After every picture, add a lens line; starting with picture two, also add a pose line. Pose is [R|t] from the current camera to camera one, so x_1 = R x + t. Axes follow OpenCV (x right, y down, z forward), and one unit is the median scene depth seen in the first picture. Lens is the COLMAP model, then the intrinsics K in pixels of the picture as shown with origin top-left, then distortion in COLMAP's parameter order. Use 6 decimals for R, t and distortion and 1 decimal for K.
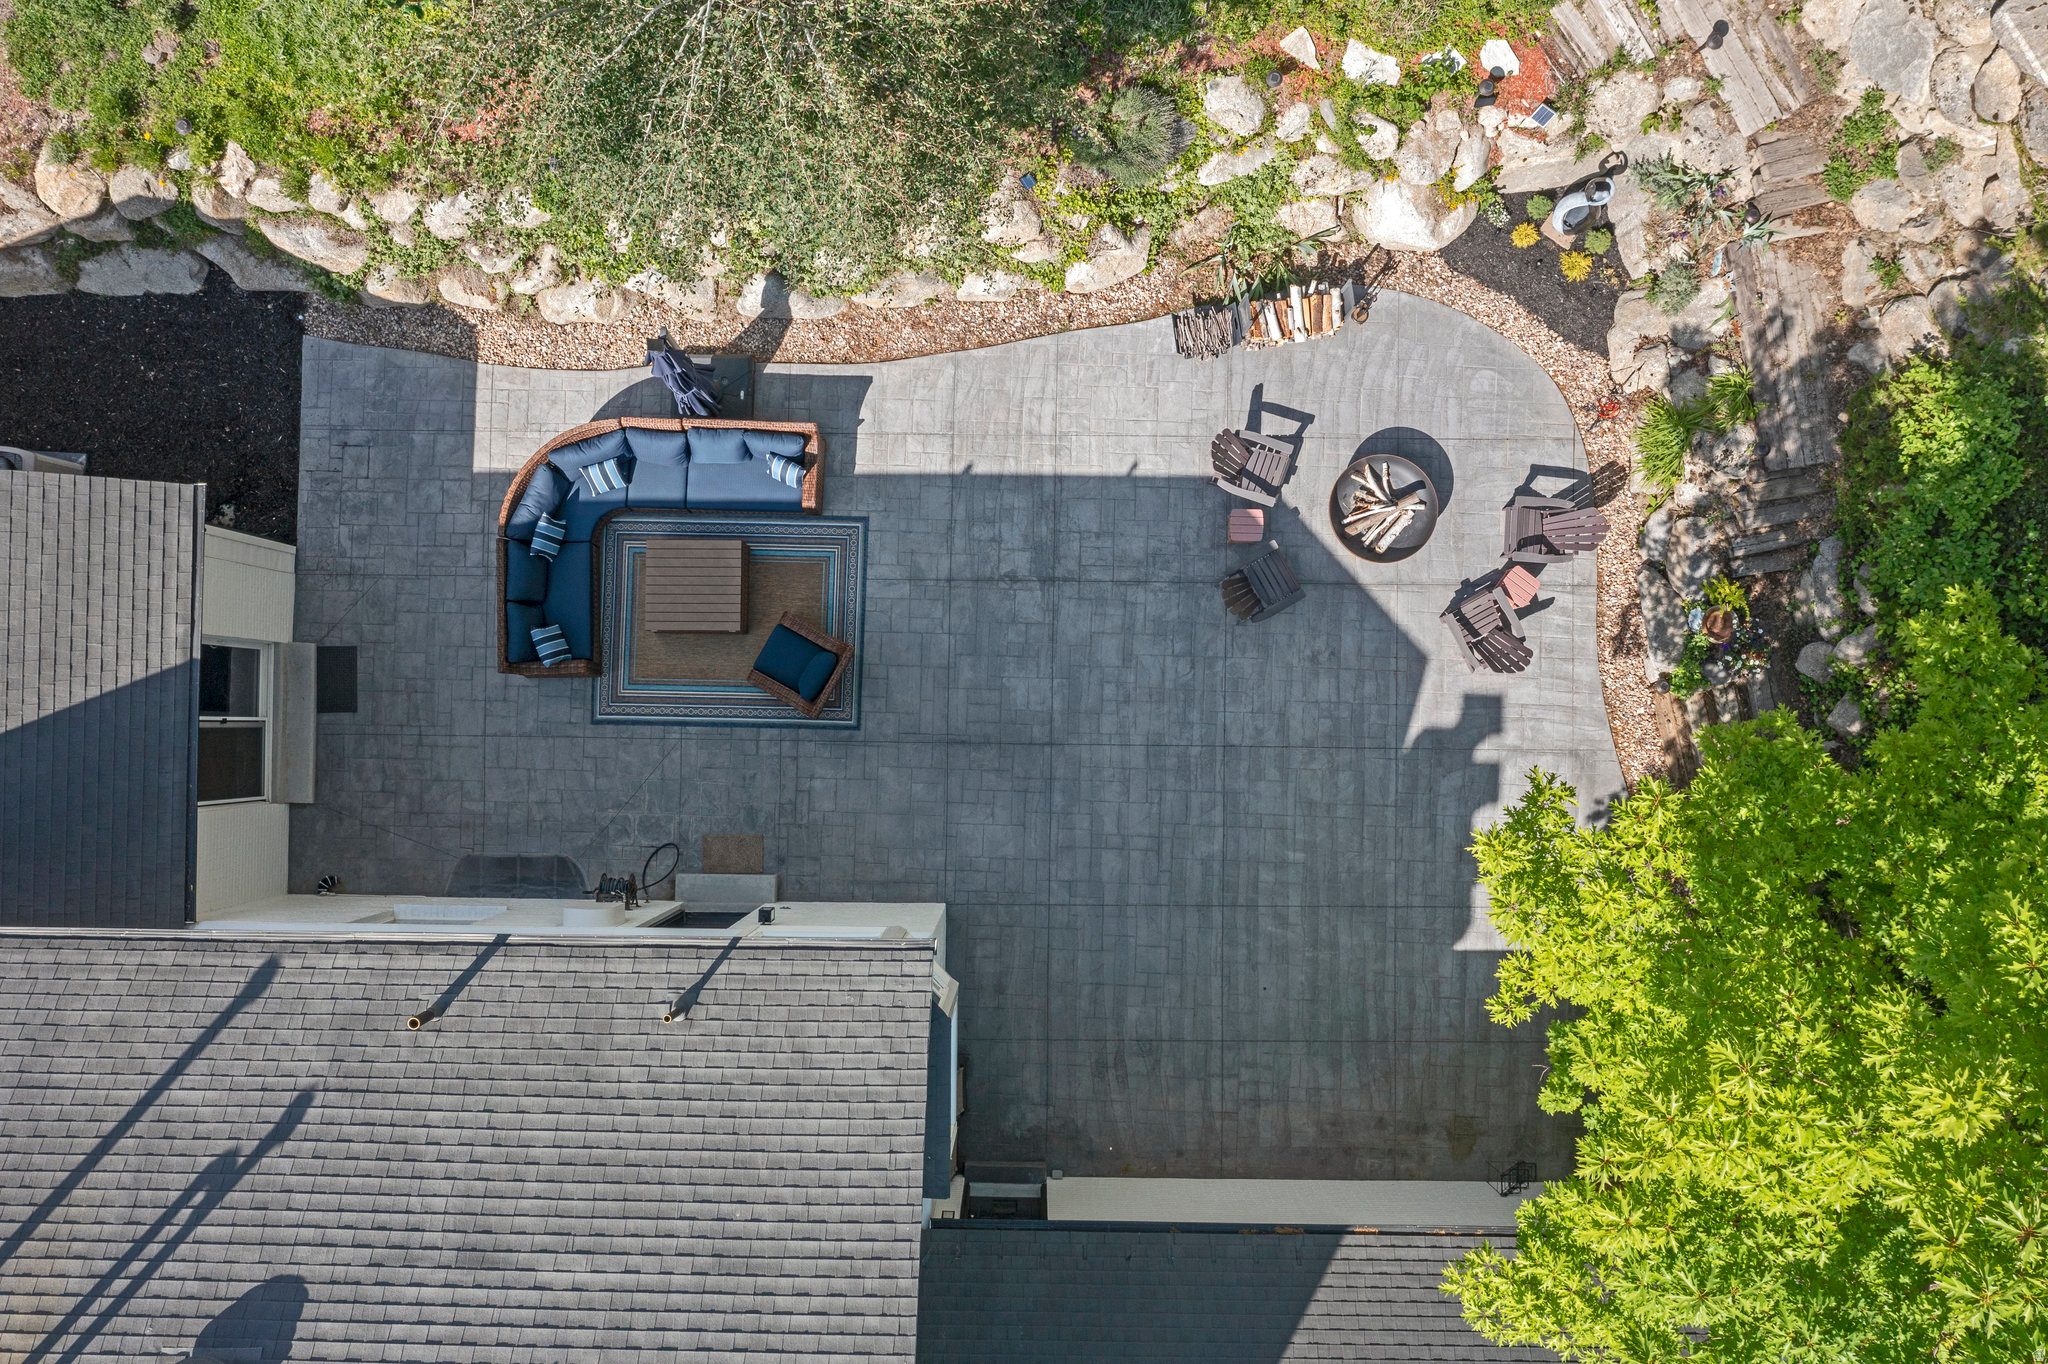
lens RADIAL K [[1632.3, 0, 1020.0], [0, 1632.3, 677.6], [0, 0, 1]] dist [-0.006520, -0.003252]
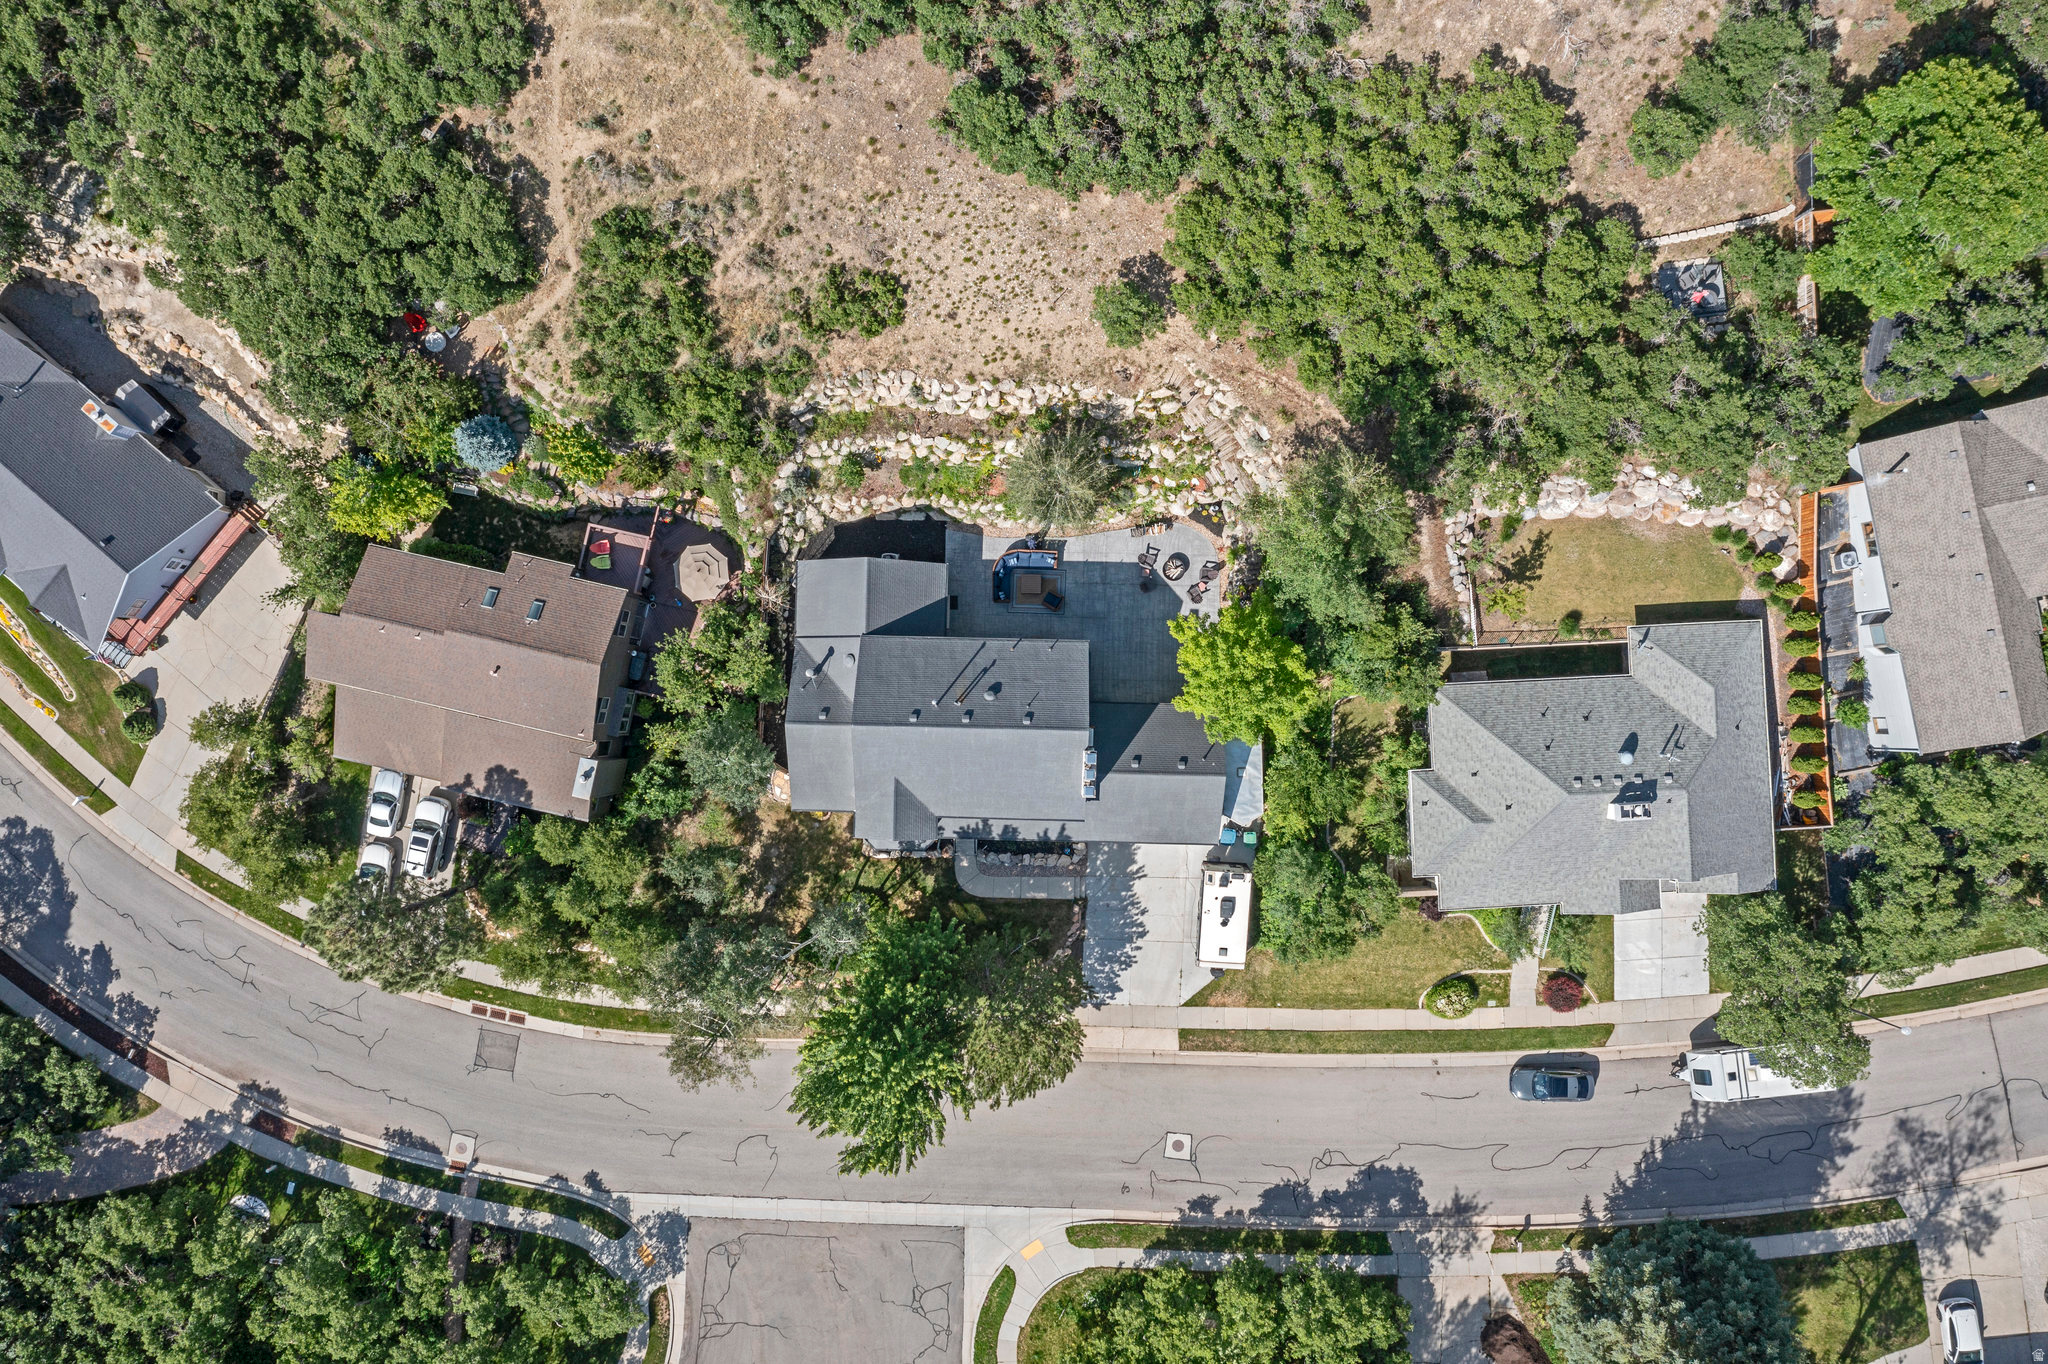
lens RADIAL K [[1632.3, 0, 1027.2], [0, 1632.3, 685.8], [0, 0, 1]] dist [-0.006520, -0.003252]
pose [[0.999769, 0.011674, 0.018022, -0.294289], [-0.011567, 0.999915, -0.006034, 0.273813], [-0.018091, 0.005824, 0.999819, -3.824734]]
